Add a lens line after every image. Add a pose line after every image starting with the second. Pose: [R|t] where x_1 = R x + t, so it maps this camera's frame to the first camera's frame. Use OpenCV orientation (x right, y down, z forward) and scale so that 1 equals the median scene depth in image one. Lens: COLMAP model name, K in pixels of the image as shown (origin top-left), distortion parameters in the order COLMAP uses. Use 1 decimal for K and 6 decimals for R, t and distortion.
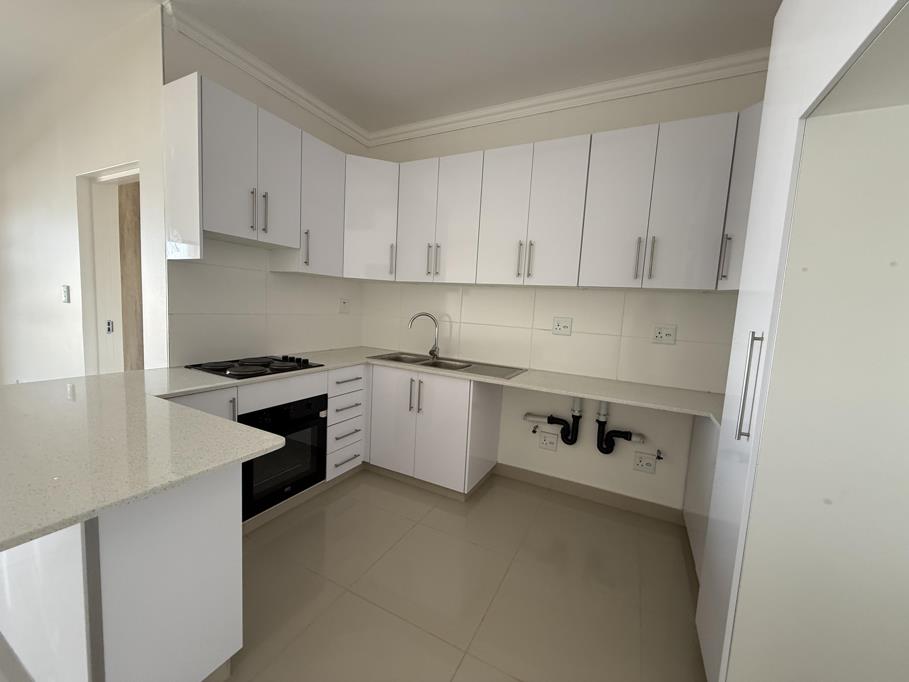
lens RADIAL K [[359.6, 0, 454.0], [0, 359.6, 339.2], [0, 0, 1]] dist [0.003974, 0.000074]
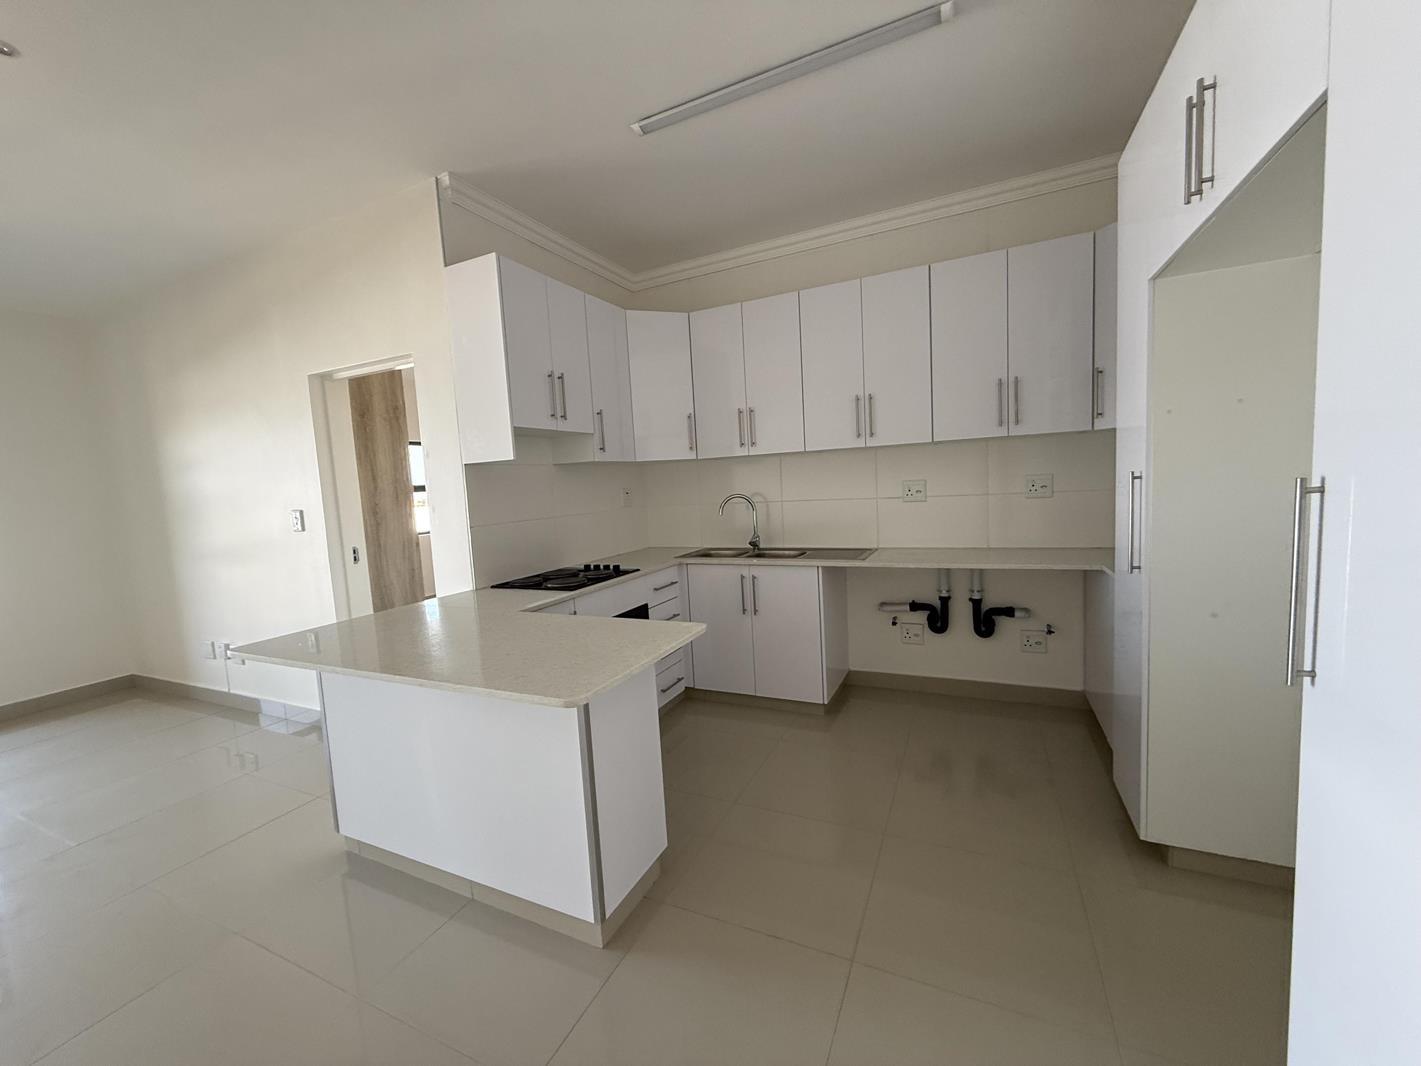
lens RADIAL K [[562.2, 0, 710.3], [0, 562.2, 529.7], [0, 0, 1]] dist [0.003974, 0.000074]
pose [[0.993251, -0.113720, 0.022822, -0.218246], [0.113917, 0.993462, -0.007532, 0.009164], [-0.021816, 0.010081, 0.999711, -0.296615]]
